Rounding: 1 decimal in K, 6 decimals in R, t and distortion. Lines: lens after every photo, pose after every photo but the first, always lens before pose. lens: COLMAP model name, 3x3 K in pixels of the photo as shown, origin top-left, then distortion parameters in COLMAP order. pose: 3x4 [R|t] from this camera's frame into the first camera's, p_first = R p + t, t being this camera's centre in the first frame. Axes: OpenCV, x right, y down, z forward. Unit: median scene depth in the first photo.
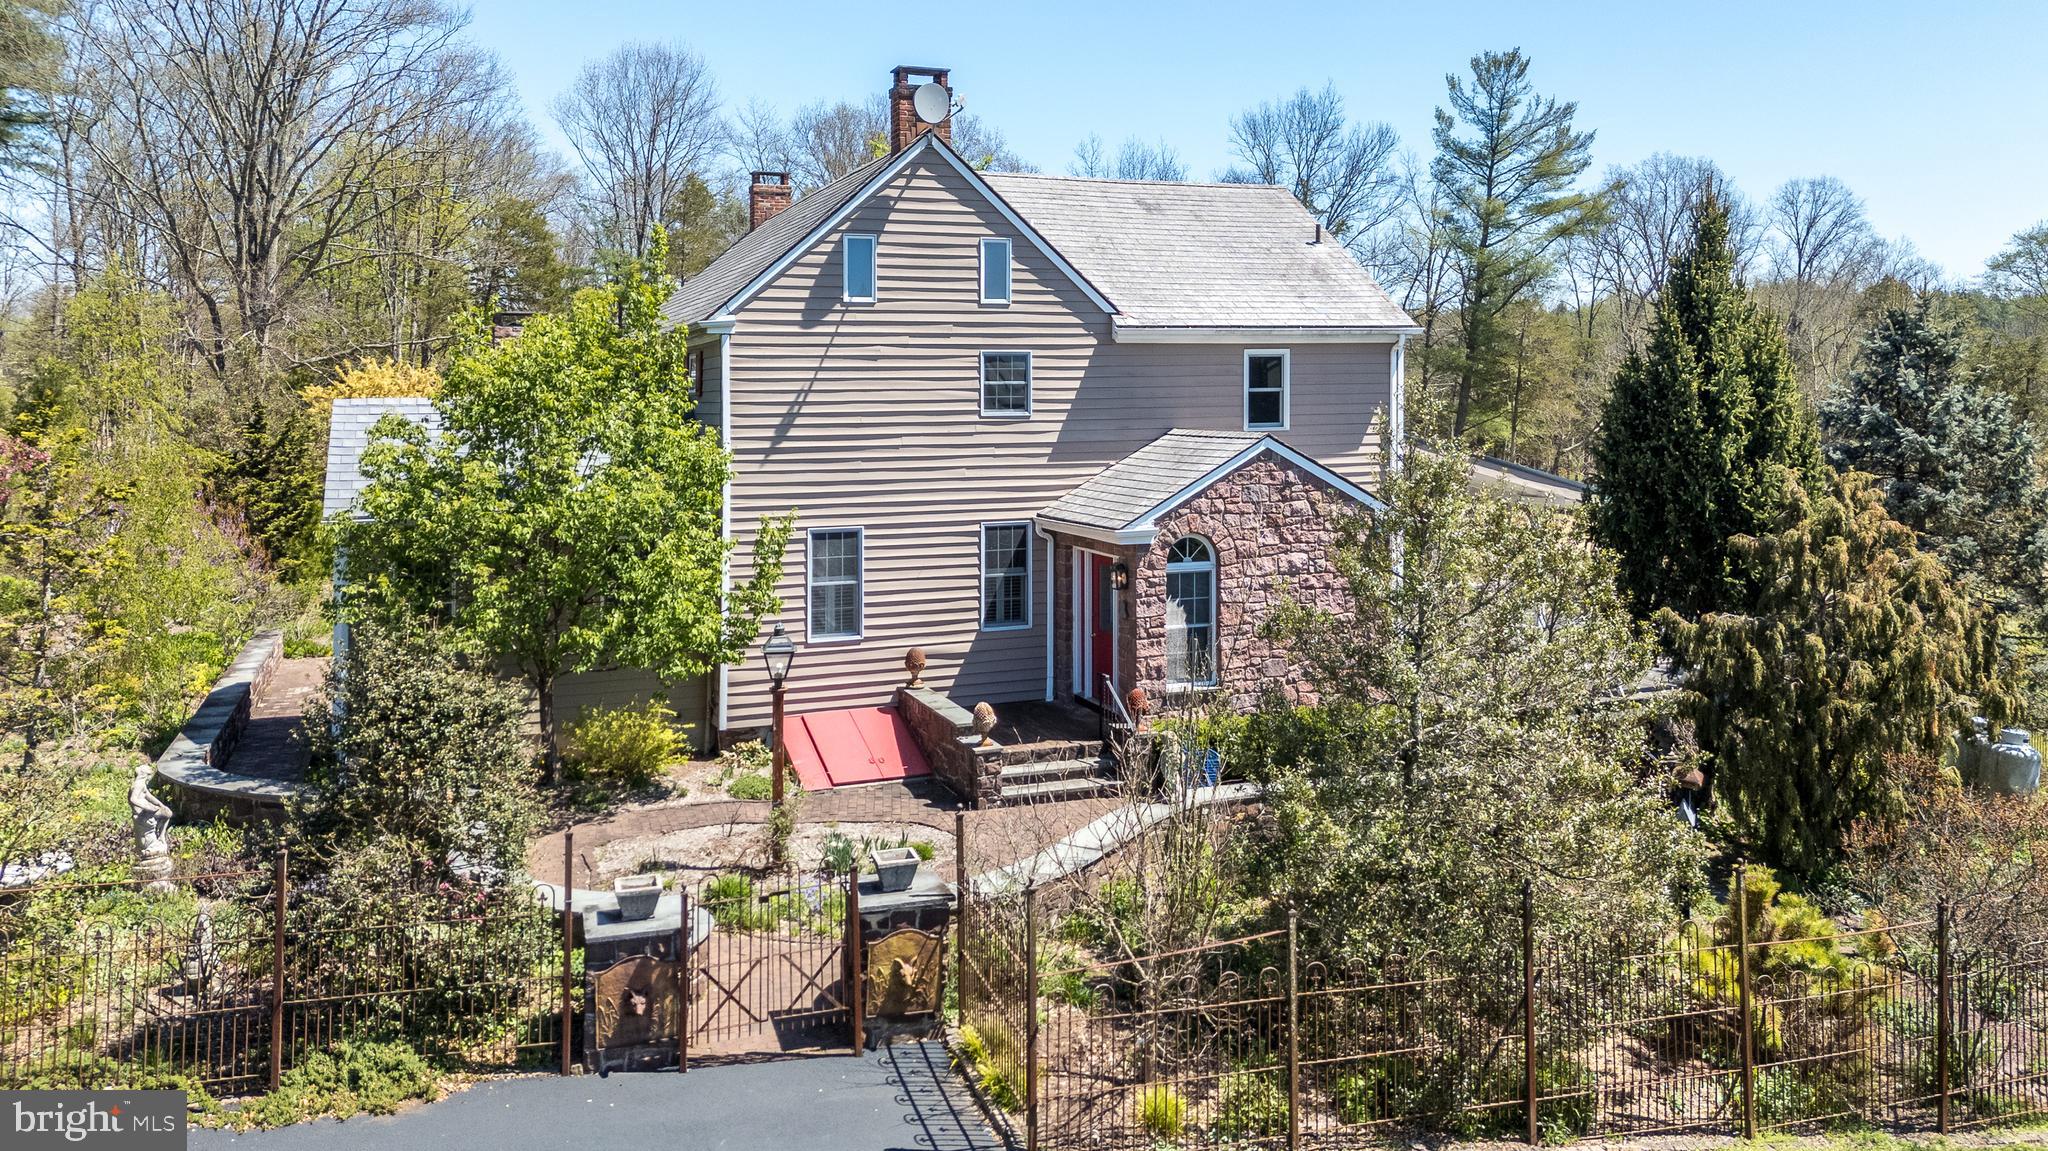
lens RADIAL K [[1452.7, 0, 1020.8], [0, 1452.7, 492.1], [0, 0, 1]] dist [0.075988, -0.073753]
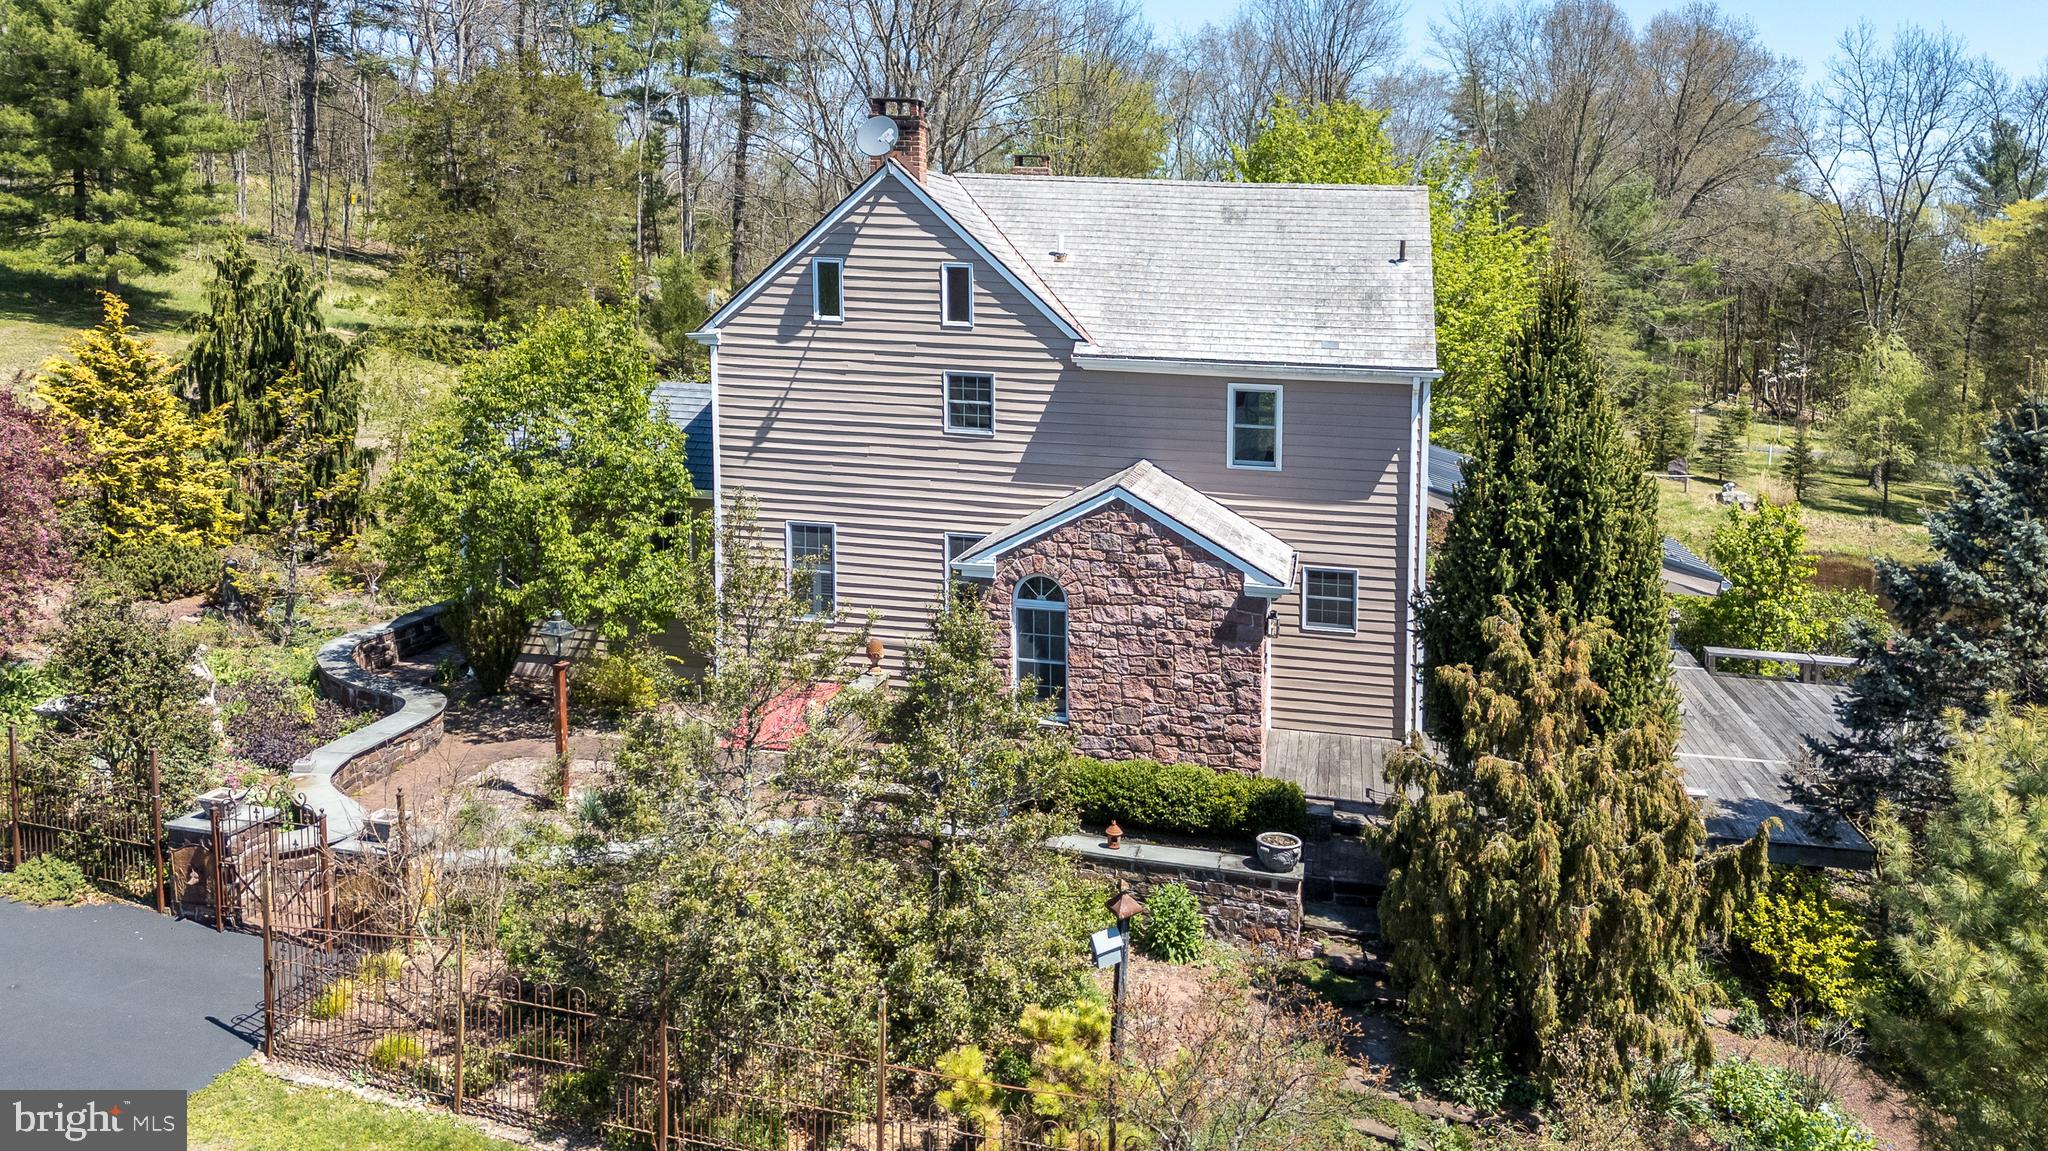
lens RADIAL K [[1492.1, 0, 1035.0], [0, 1492.1, 574.7], [0, 0, 1]] dist [0.083245, -0.082611]
pose [[0.865640, 0.136797, -0.481616, 0.591828], [-0.080609, 0.987479, 0.135598, -0.107337], [0.494135, -0.078556, 0.865829, 0.089039]]
